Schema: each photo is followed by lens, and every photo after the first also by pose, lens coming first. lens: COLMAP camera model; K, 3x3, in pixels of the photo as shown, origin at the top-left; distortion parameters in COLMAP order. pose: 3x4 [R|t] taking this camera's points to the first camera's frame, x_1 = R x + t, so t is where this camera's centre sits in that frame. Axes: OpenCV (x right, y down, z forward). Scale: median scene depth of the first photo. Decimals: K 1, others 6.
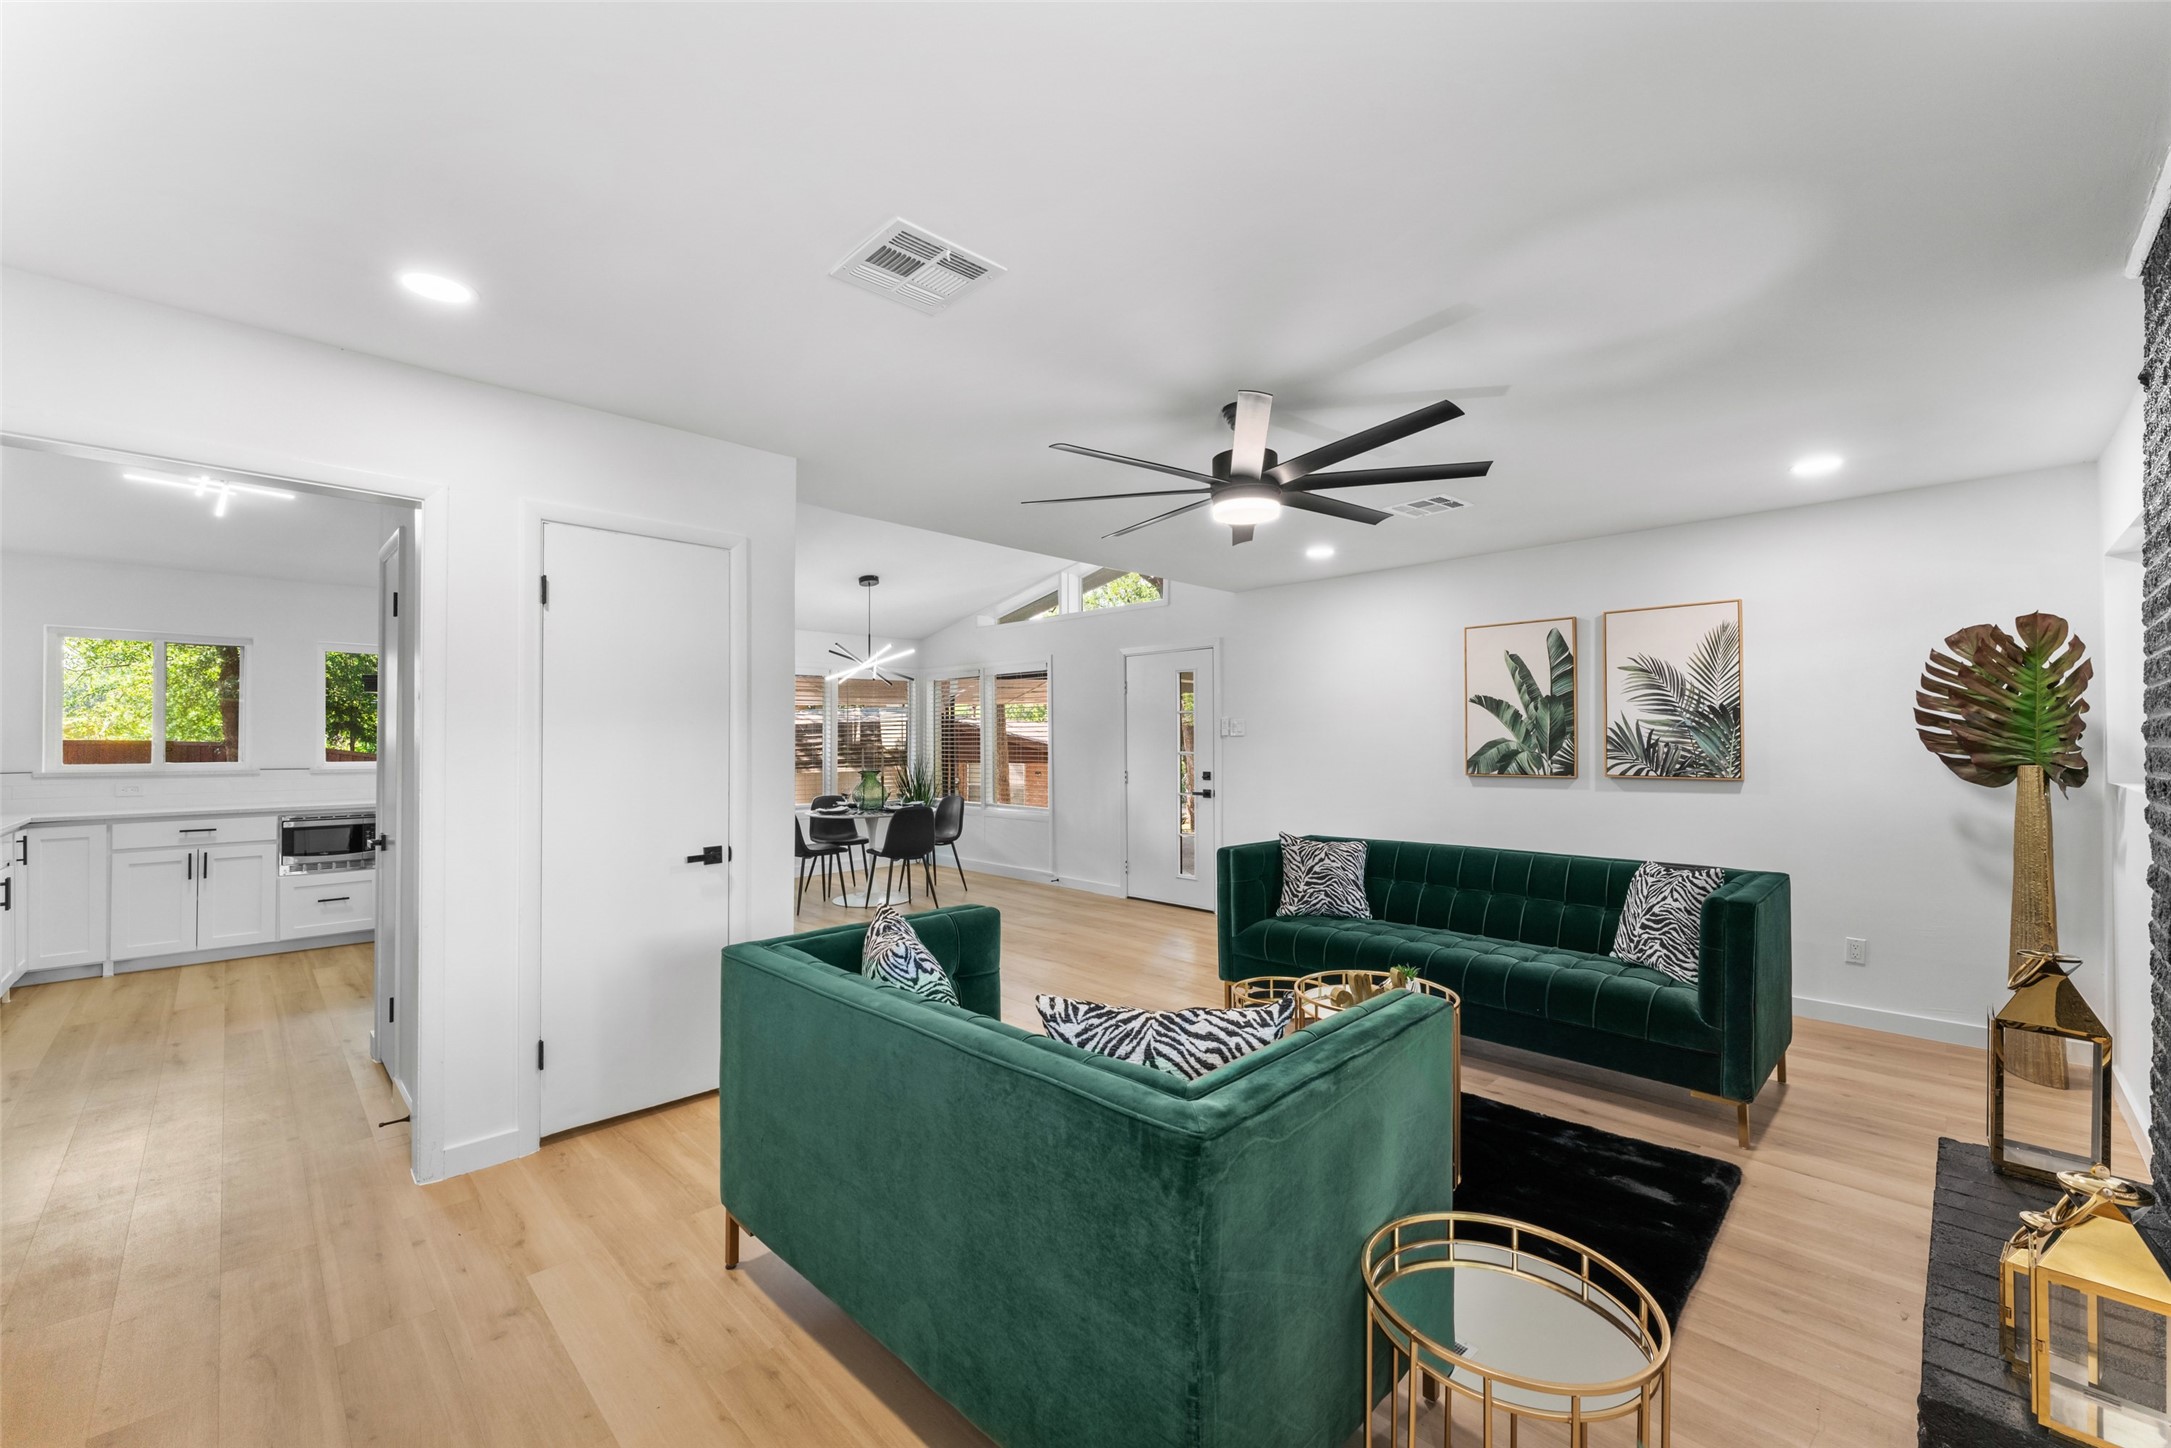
lens RADIAL K [[867.1, 0, 1067.5], [0, 867.1, 731.6], [0, 0, 1]] dist [-0.001083, -0.000213]
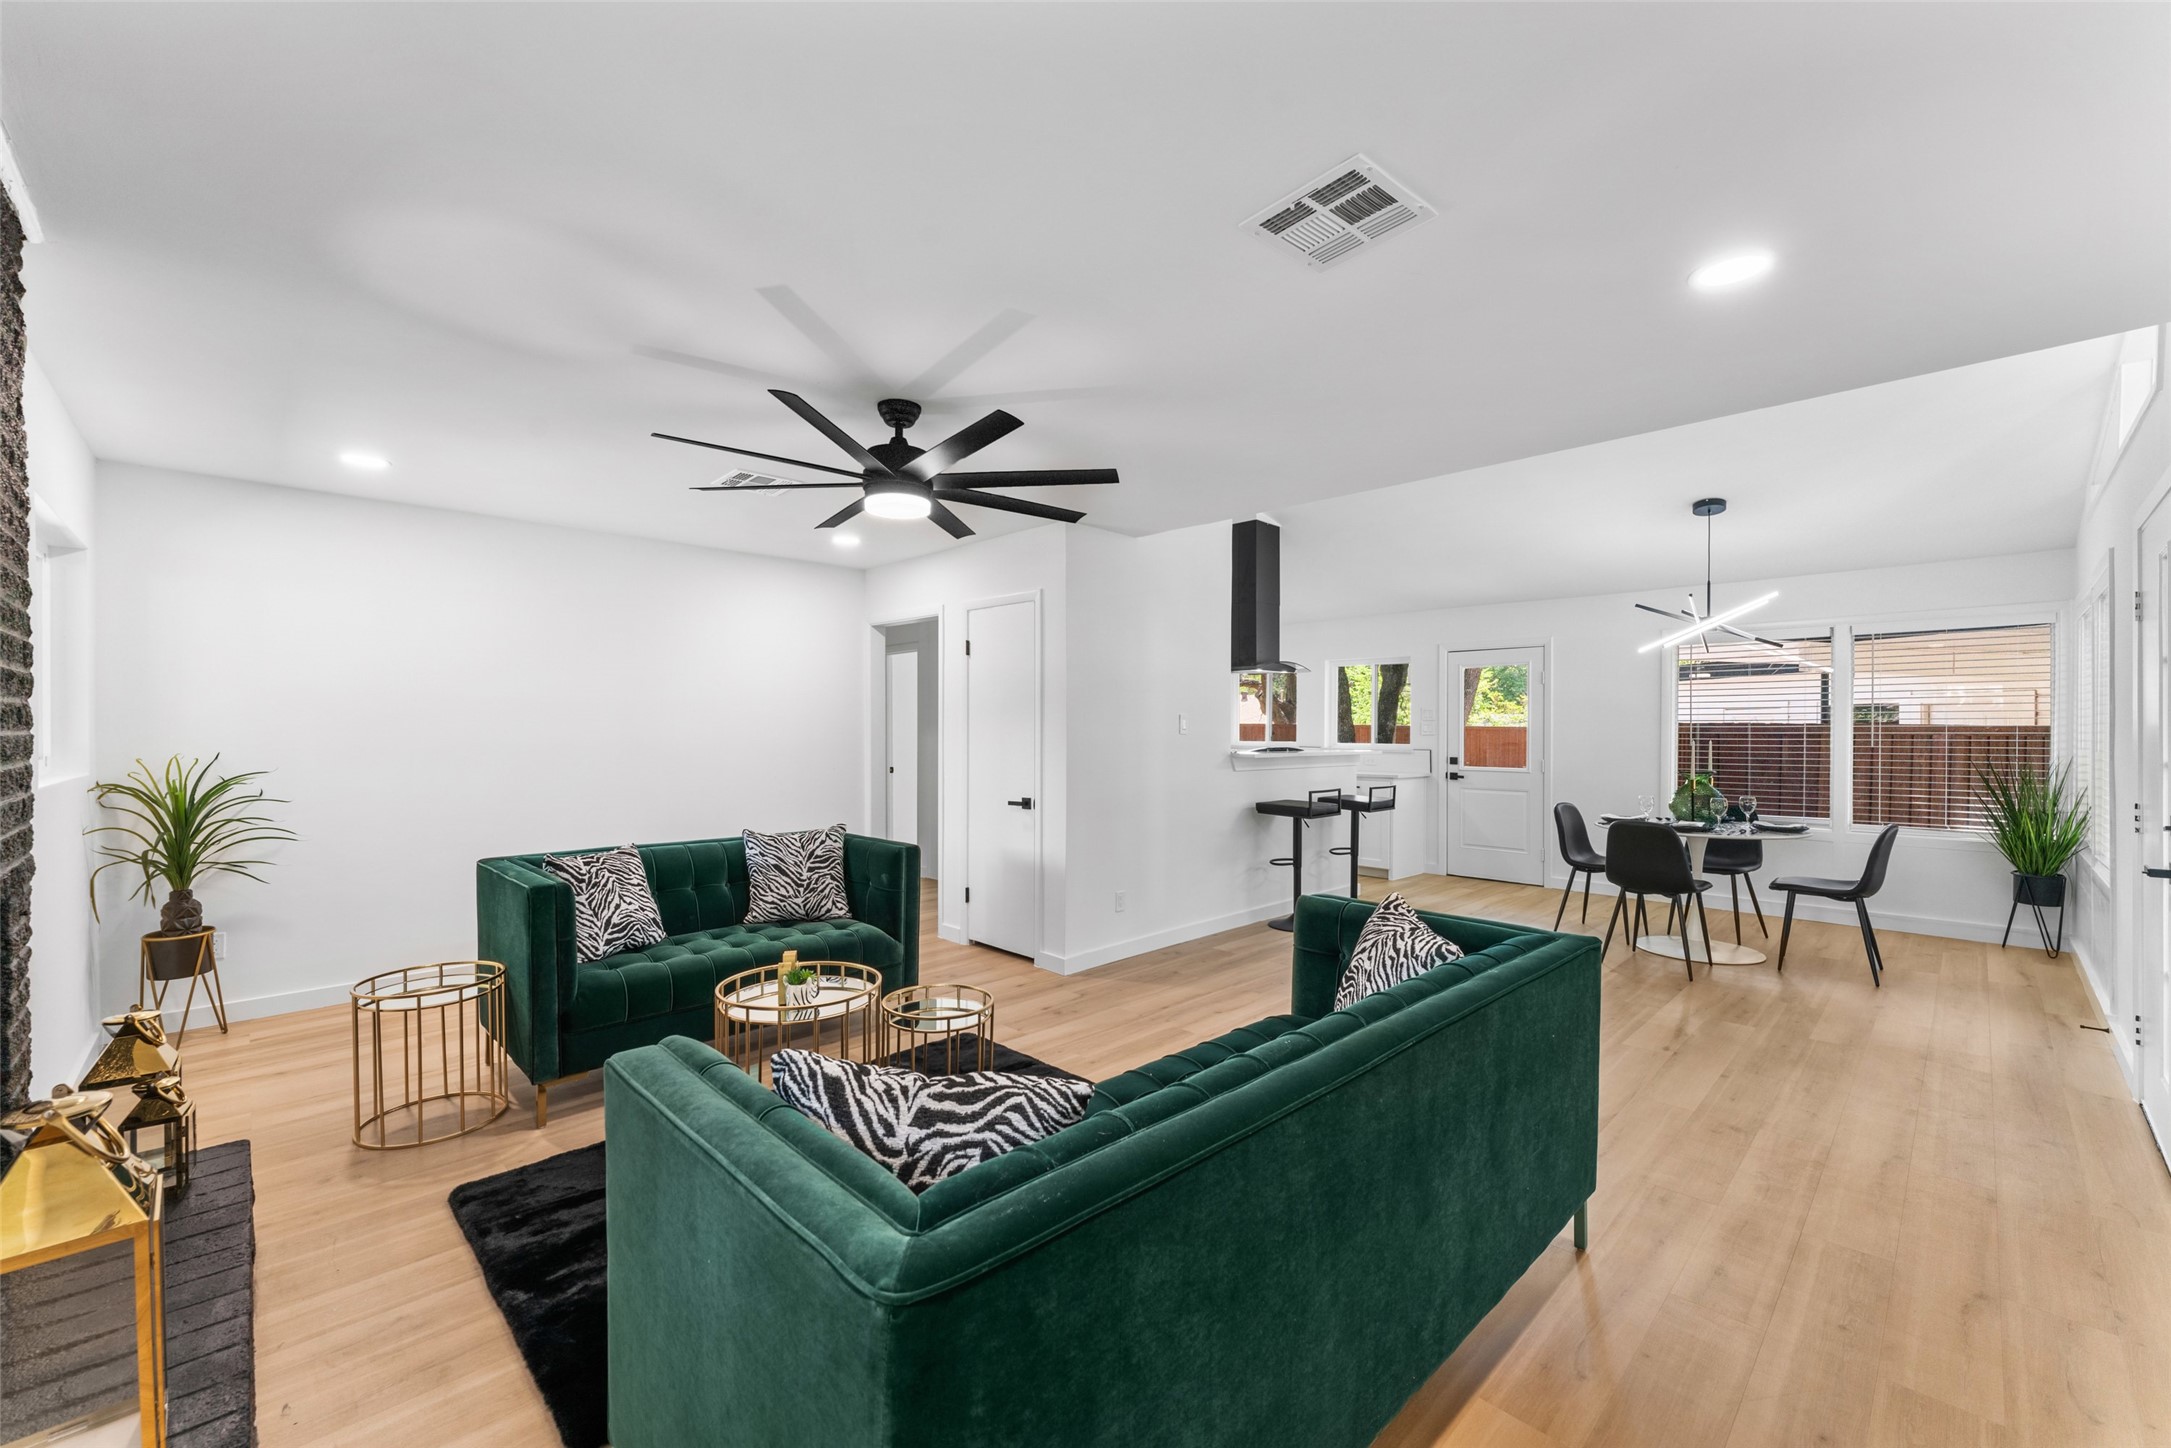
lens RADIAL K [[867.6, 0, 1085.5], [0, 867.6, 724.0], [0, 0, 1]] dist [0.002968, 0.000155]
pose [[0.002469, -0.003996, -0.999989, 0.736399], [0.008413, 0.999957, -0.003975, 0.006107], [0.999962, -0.008403, 0.002503, 0.721917]]
